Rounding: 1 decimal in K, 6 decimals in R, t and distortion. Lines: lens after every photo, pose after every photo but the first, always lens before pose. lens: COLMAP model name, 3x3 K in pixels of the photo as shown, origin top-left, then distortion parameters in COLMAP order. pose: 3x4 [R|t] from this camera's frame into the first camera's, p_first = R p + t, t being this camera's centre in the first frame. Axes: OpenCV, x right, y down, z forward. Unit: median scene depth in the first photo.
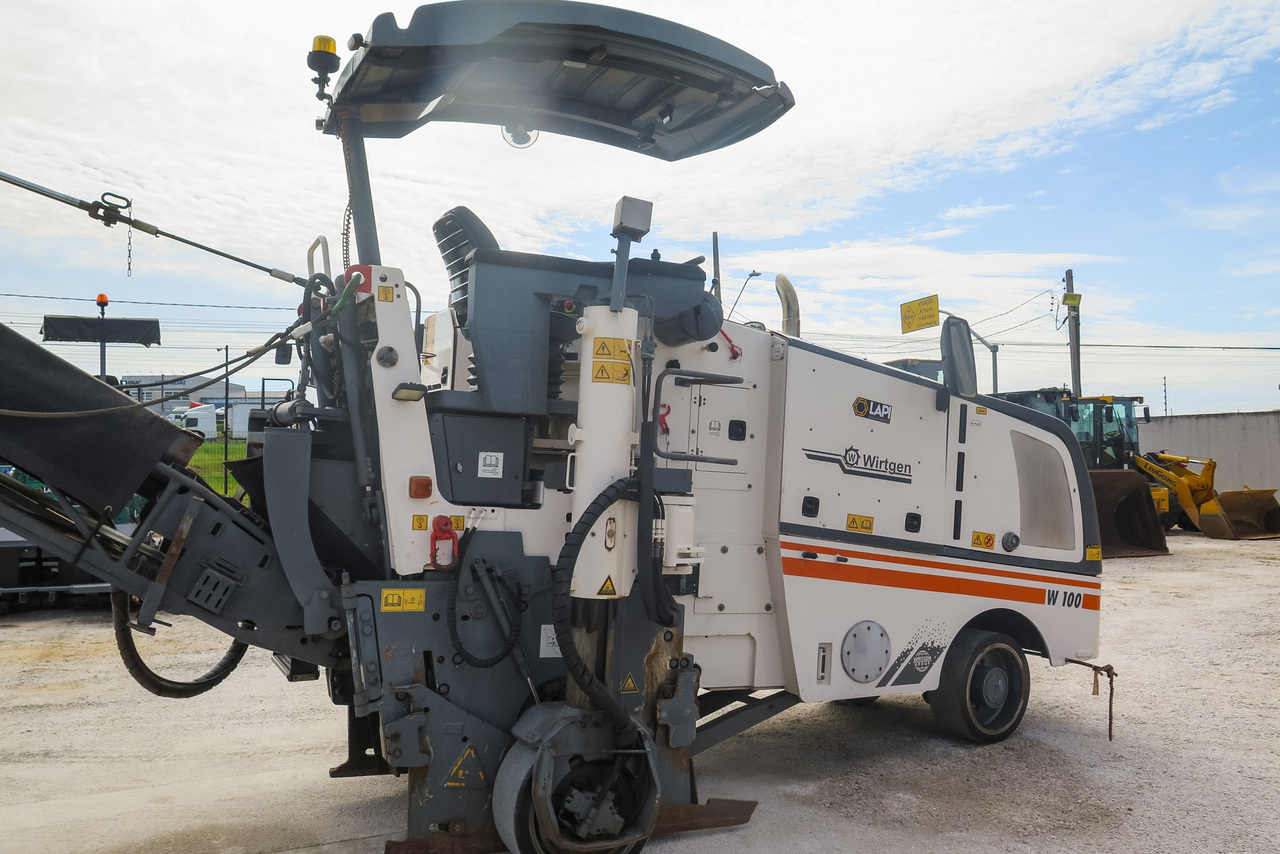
lens RADIAL K [[1118.7, 0, 638.4], [0, 1118.7, 424.4], [0, 0, 1]] dist [-0.022418, -0.006610]
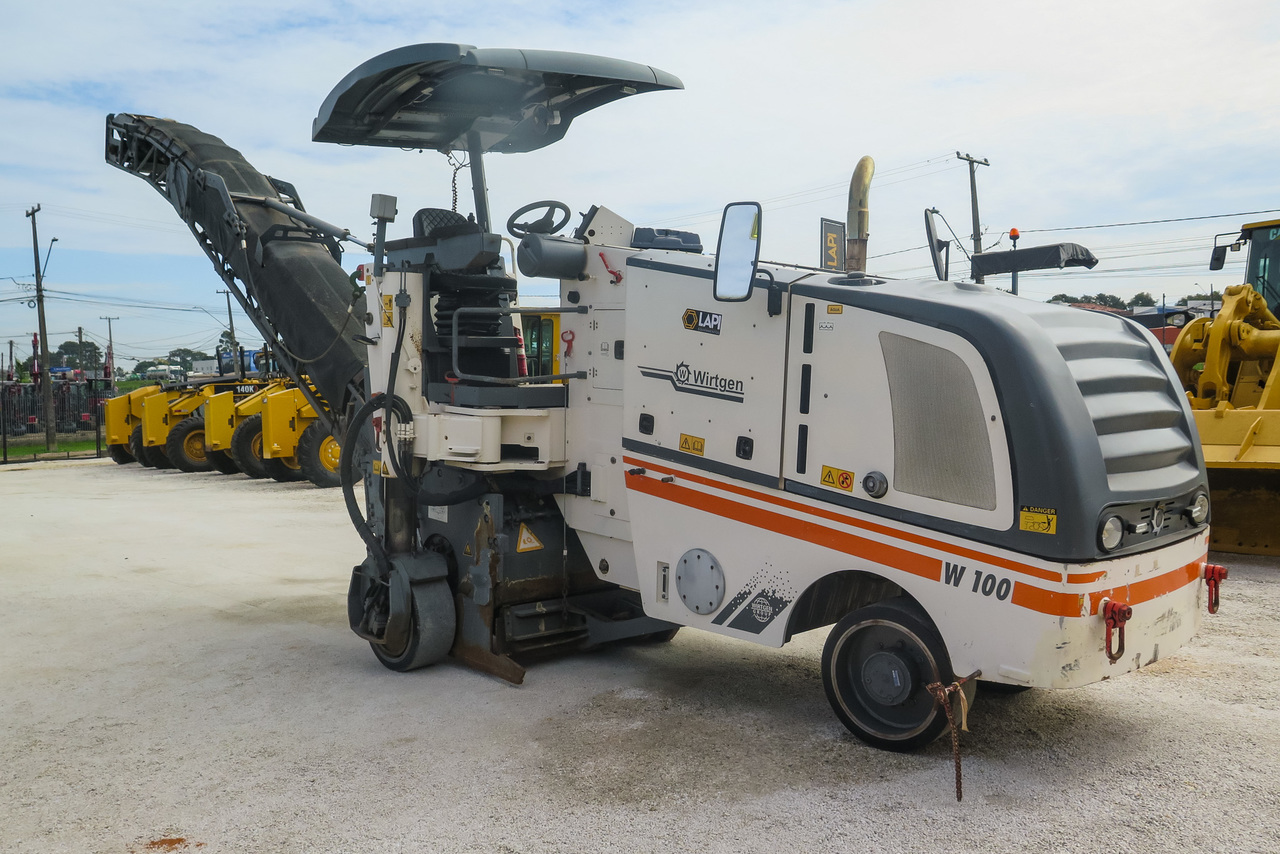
lens RADIAL K [[1118.7, 0, 638.5], [0, 1118.7, 429.0], [0, 0, 1]] dist [-0.022418, -0.006610]
pose [[0.245123, 0.036546, -0.968803, 1.071614], [0.043255, 0.997882, 0.048587, 0.027888], [0.968526, -0.053816, 0.243023, 0.715513]]
